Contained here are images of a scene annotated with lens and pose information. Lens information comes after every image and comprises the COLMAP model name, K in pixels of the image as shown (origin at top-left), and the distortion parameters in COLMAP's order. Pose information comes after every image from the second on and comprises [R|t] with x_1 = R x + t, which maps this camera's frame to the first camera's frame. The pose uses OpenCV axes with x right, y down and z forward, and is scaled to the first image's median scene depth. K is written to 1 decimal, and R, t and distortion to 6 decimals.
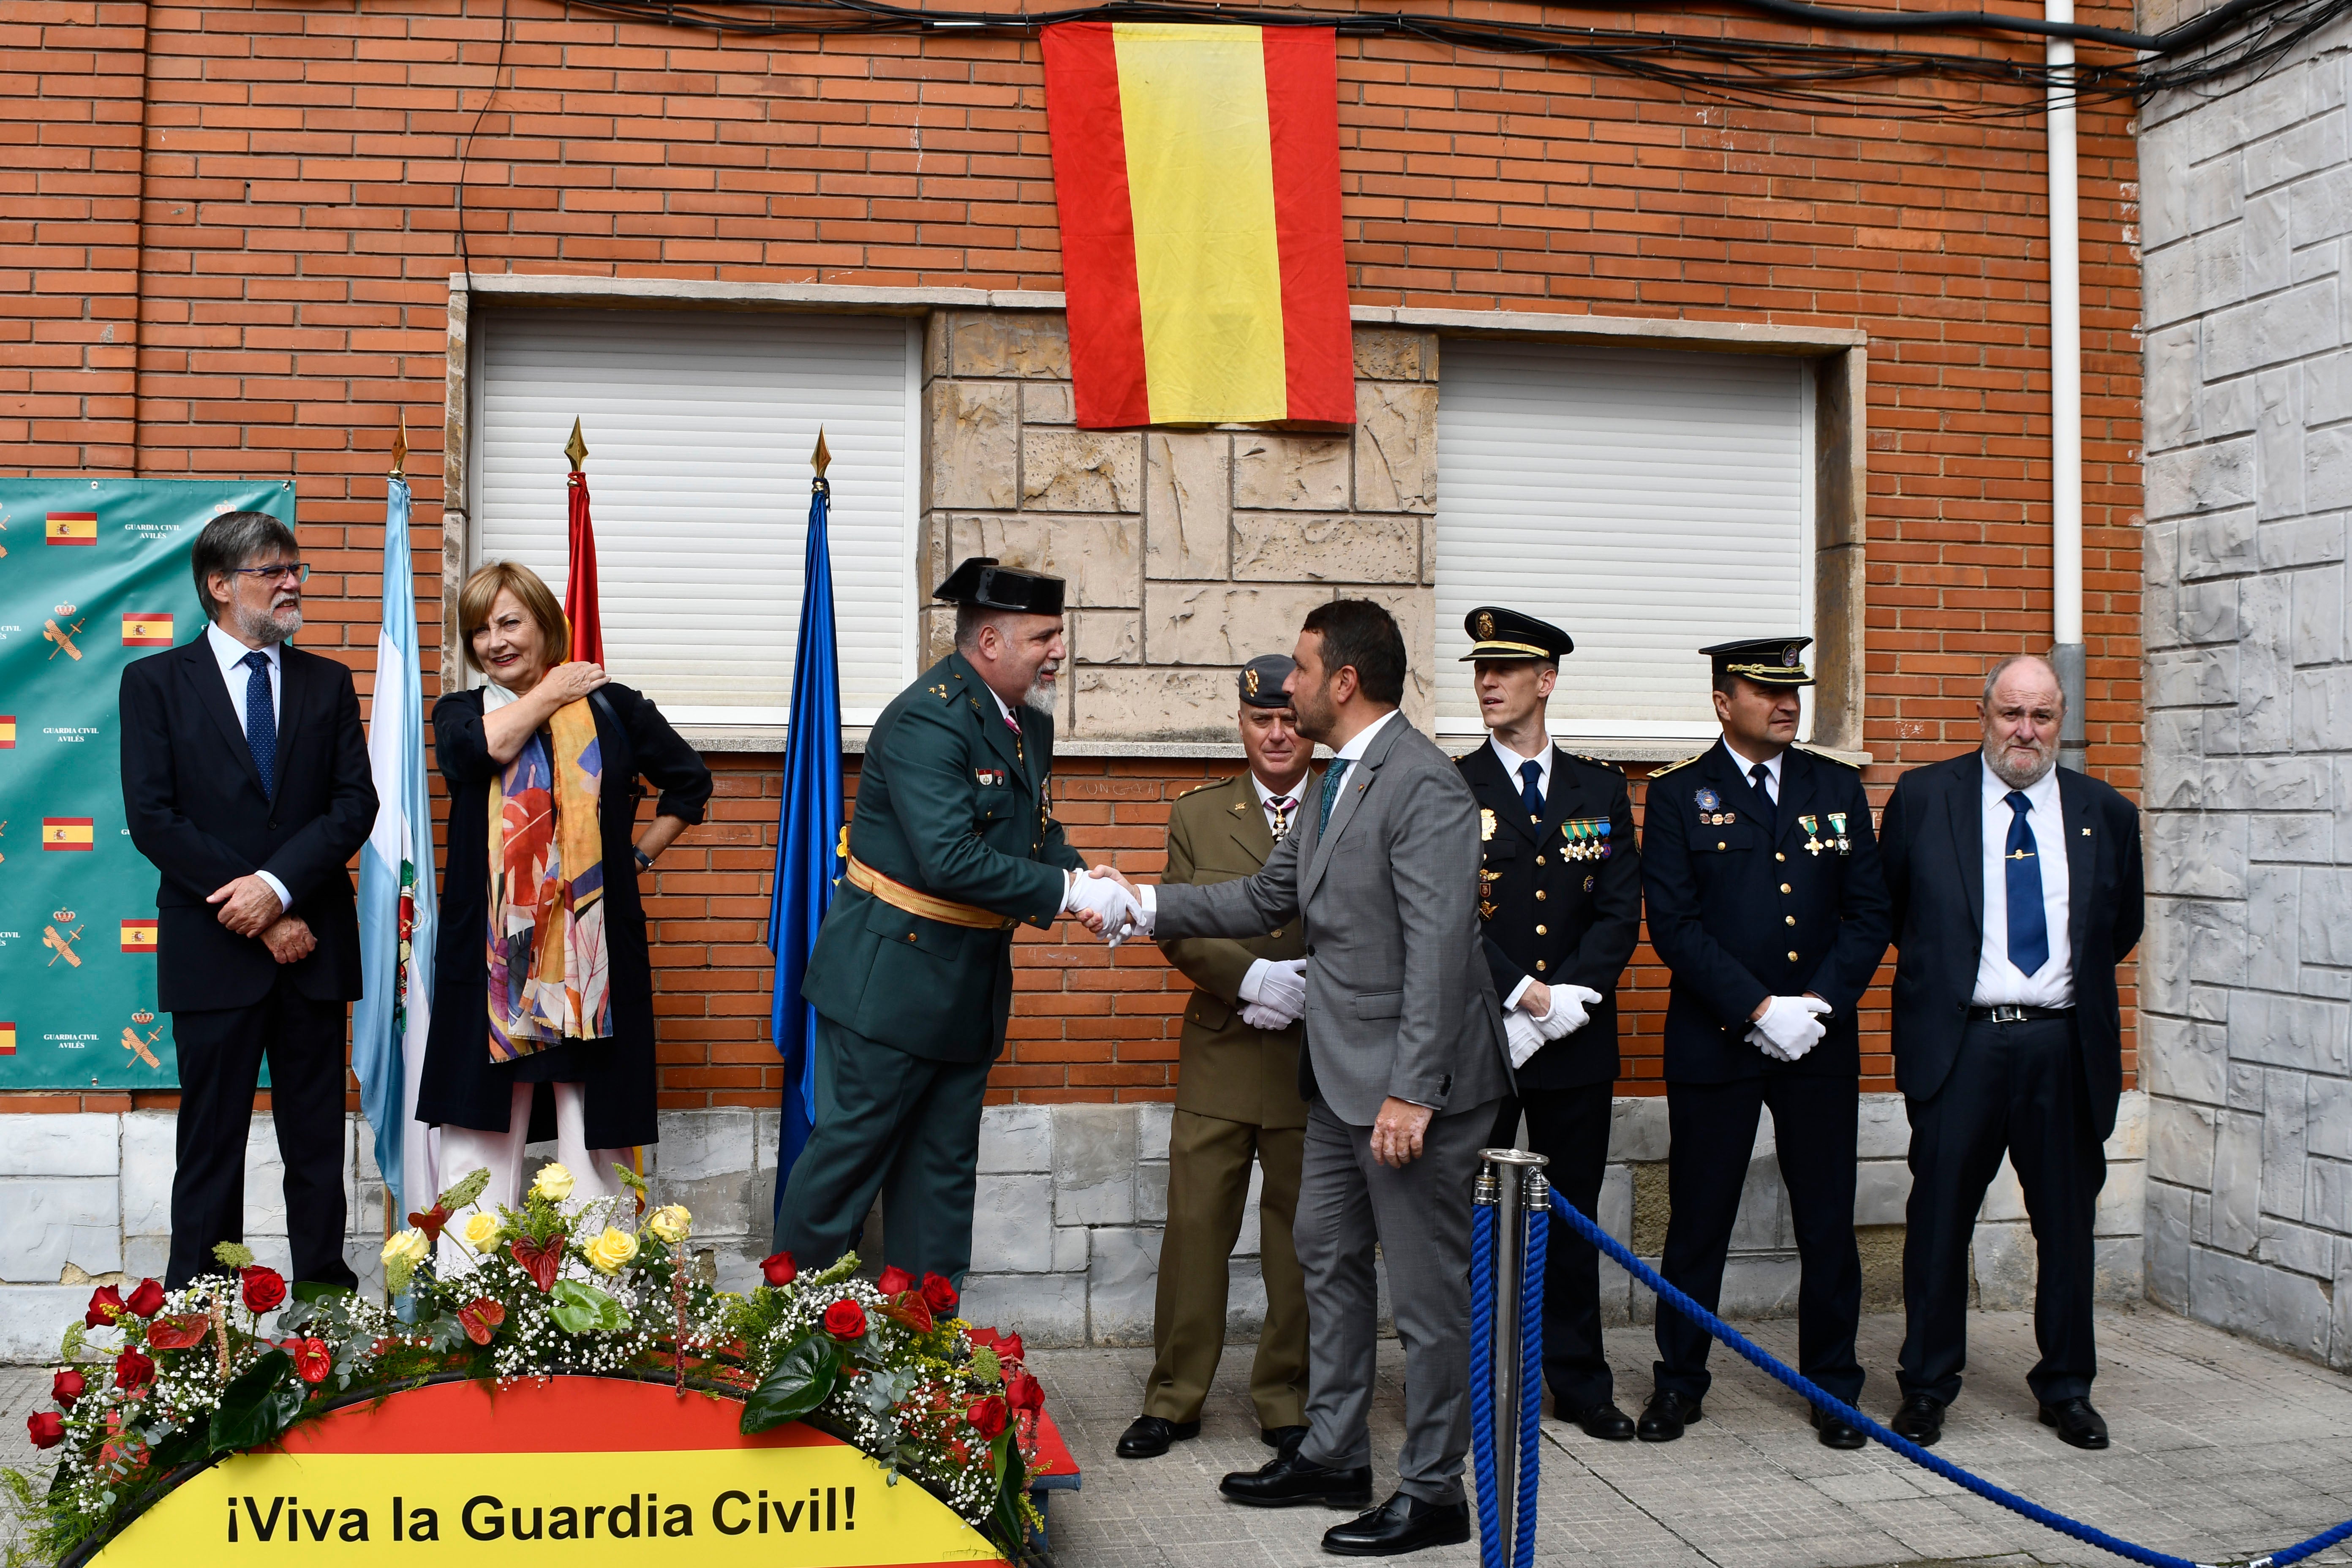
lens RADIAL K [[2855.2, 0, 1175.0], [0, 2855.2, 828.9], [0, 0, 1]] dist [-0.155360, 0.000000]
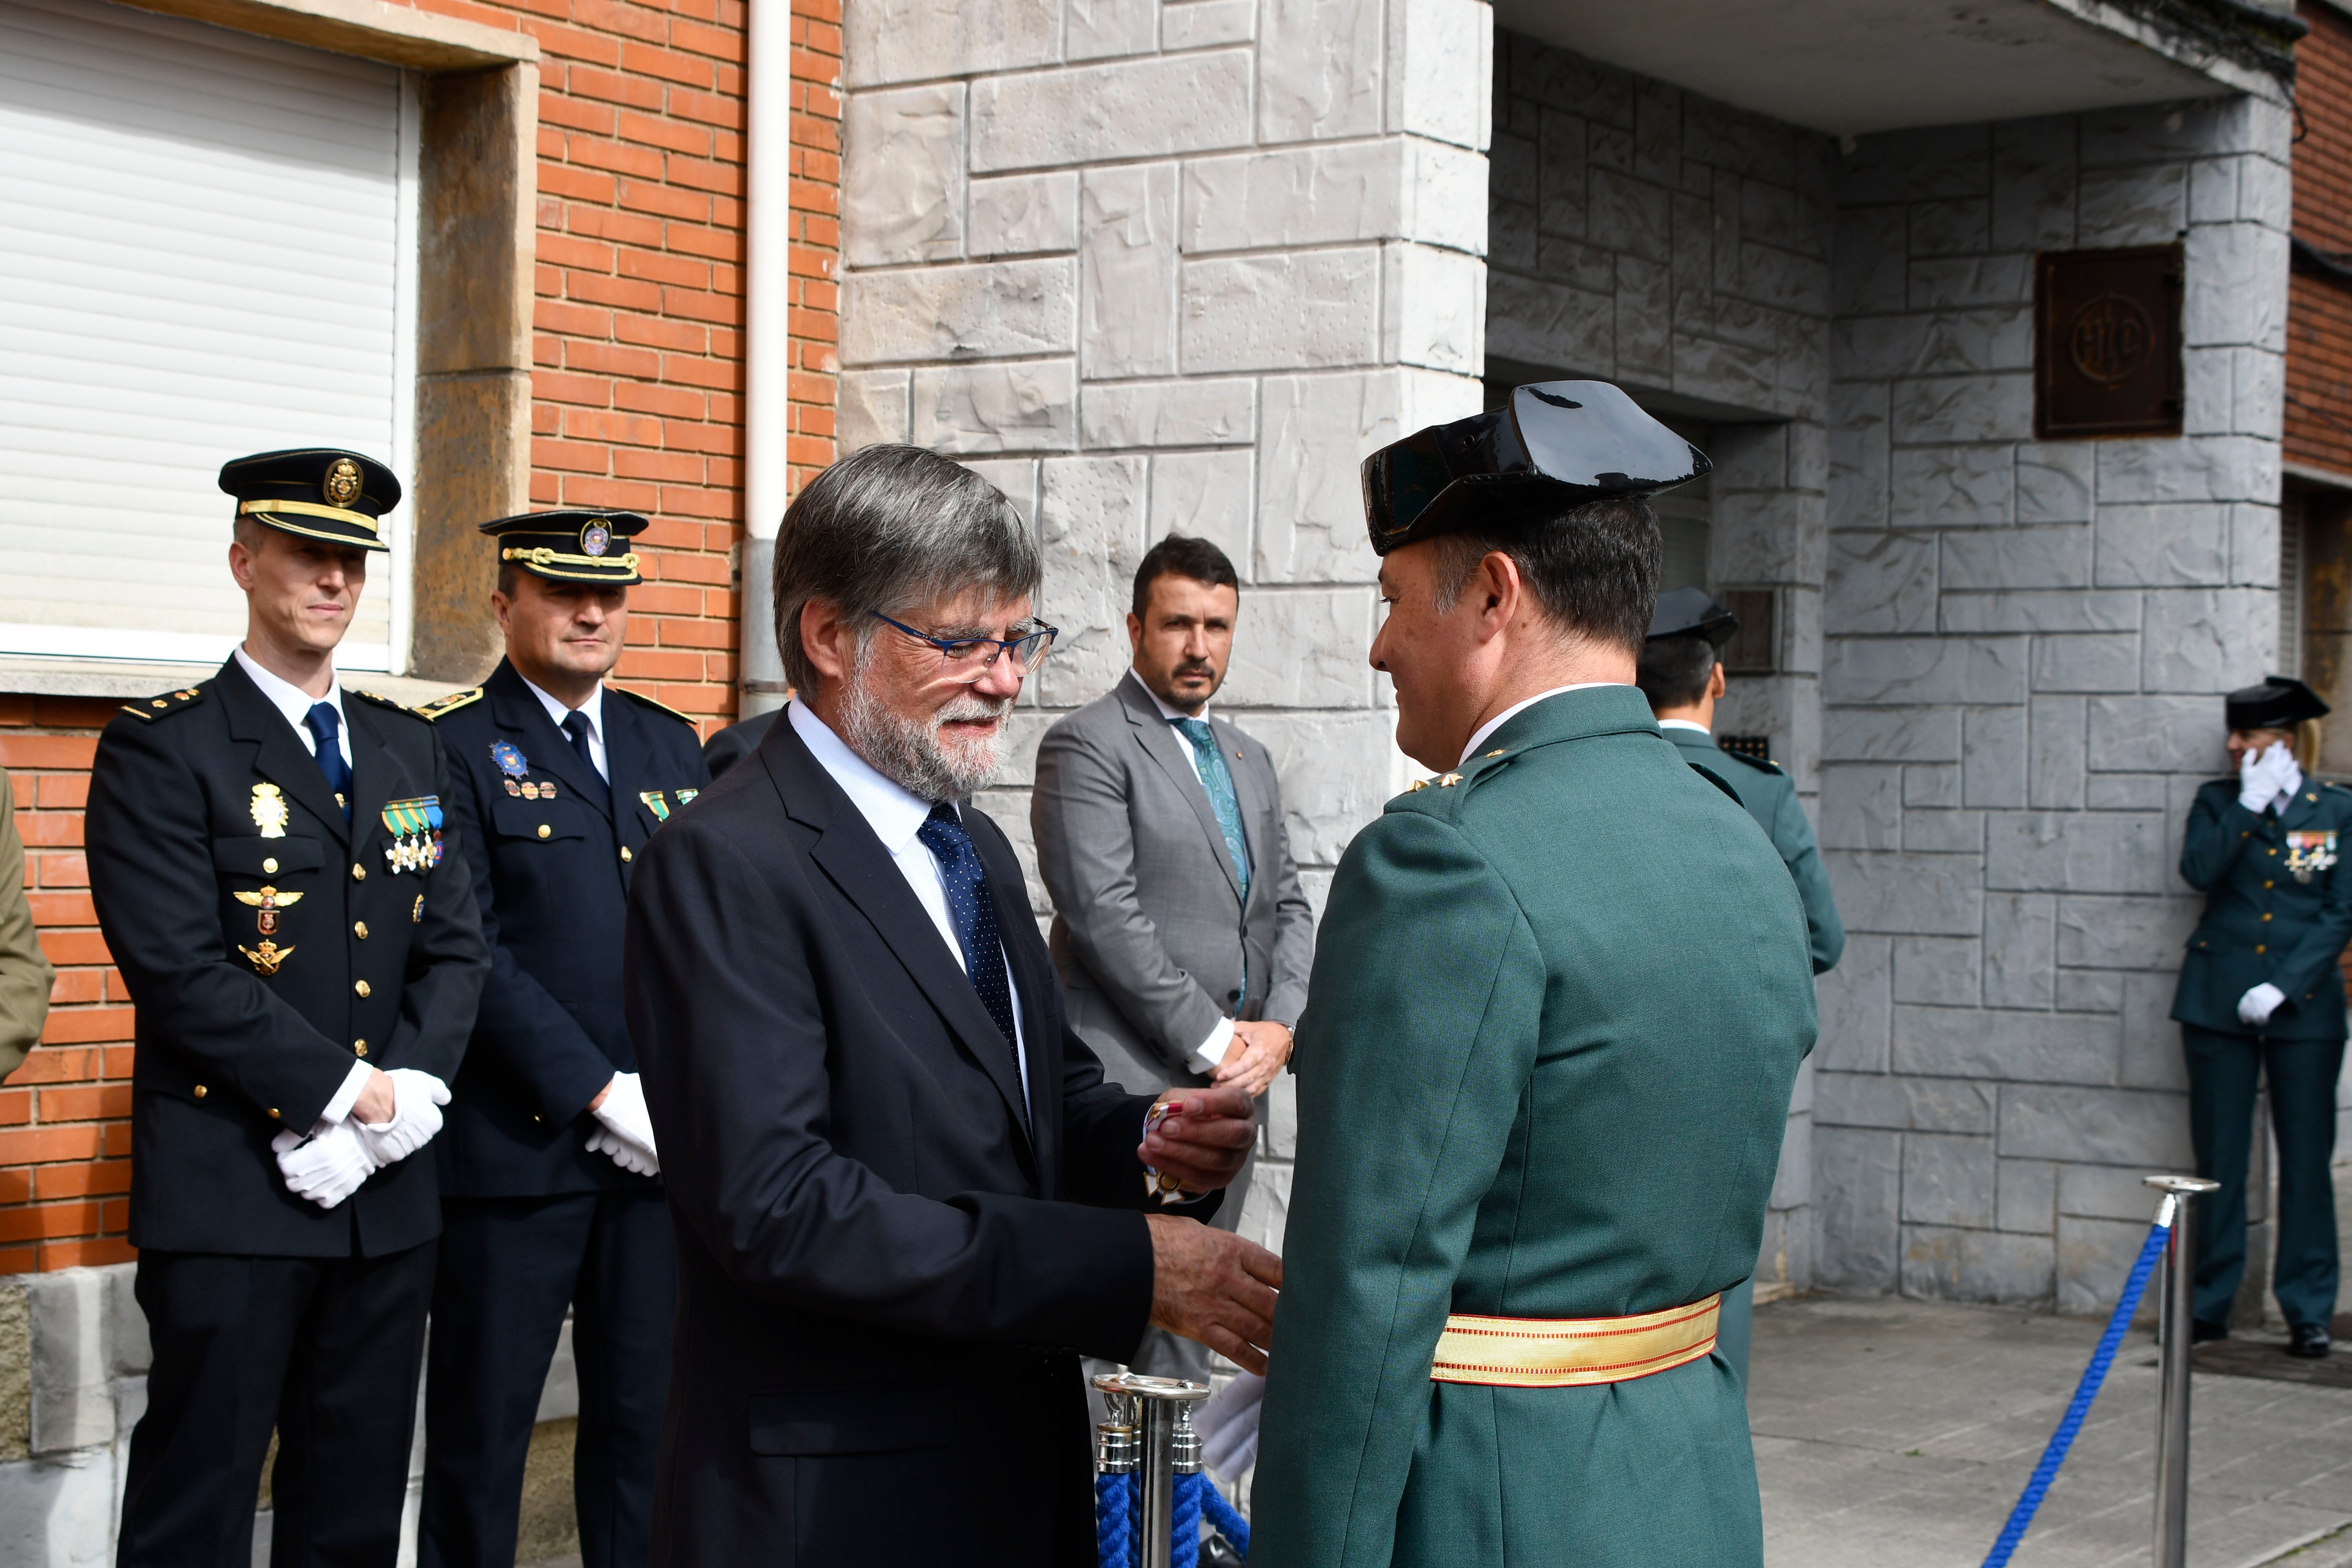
lens RADIAL K [[3944.1, 0, 1186.4], [0, 3944.1, 800.9], [0, 0, 1]] dist [-0.024655, 0.000000]
pose [[0.712403, 0.001918, 0.701768, -0.298013], [-0.005351, 0.999982, 0.002699, -0.006039], [-0.701750, -0.005678, 0.712401, 0.265238]]
